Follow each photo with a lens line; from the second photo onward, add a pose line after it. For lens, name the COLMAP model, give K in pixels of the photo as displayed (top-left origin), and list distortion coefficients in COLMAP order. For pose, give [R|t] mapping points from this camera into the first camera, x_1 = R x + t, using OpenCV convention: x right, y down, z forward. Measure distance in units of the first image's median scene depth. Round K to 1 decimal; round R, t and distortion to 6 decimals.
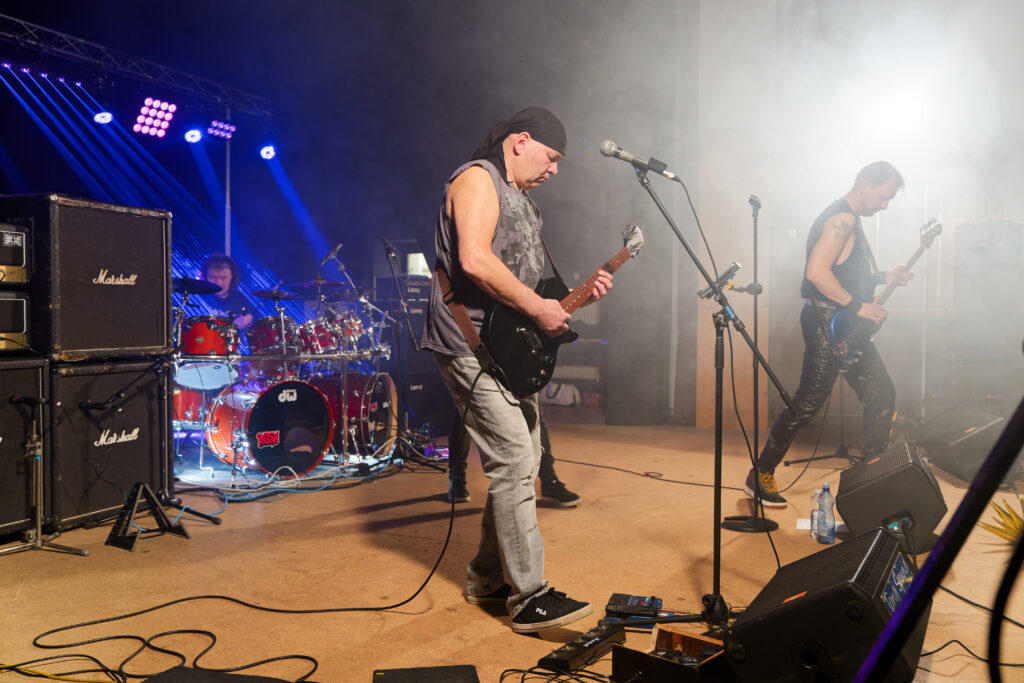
lens RADIAL K [[899.1, 0, 479.6], [0, 899.1, 354.4], [0, 0, 1]] dist [0.071850, 0.010500]
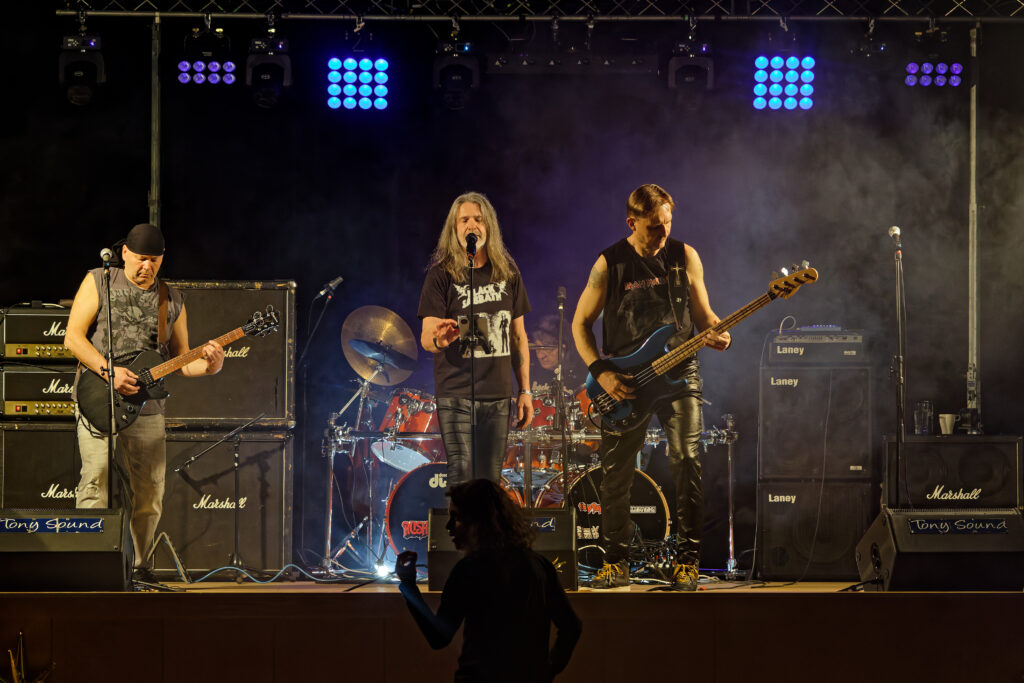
lens RADIAL K [[4151.4, 0, 508.5], [0, 4151.4, 351.4], [0, 0, 1]] dist [-0.016326, 0.000000]
pose [[0.506016, -0.024771, -0.862168, 3.178755], [-0.040438, 0.997807, -0.052402, 0.125903], [0.861575, 0.061380, 0.503905, -0.920203]]
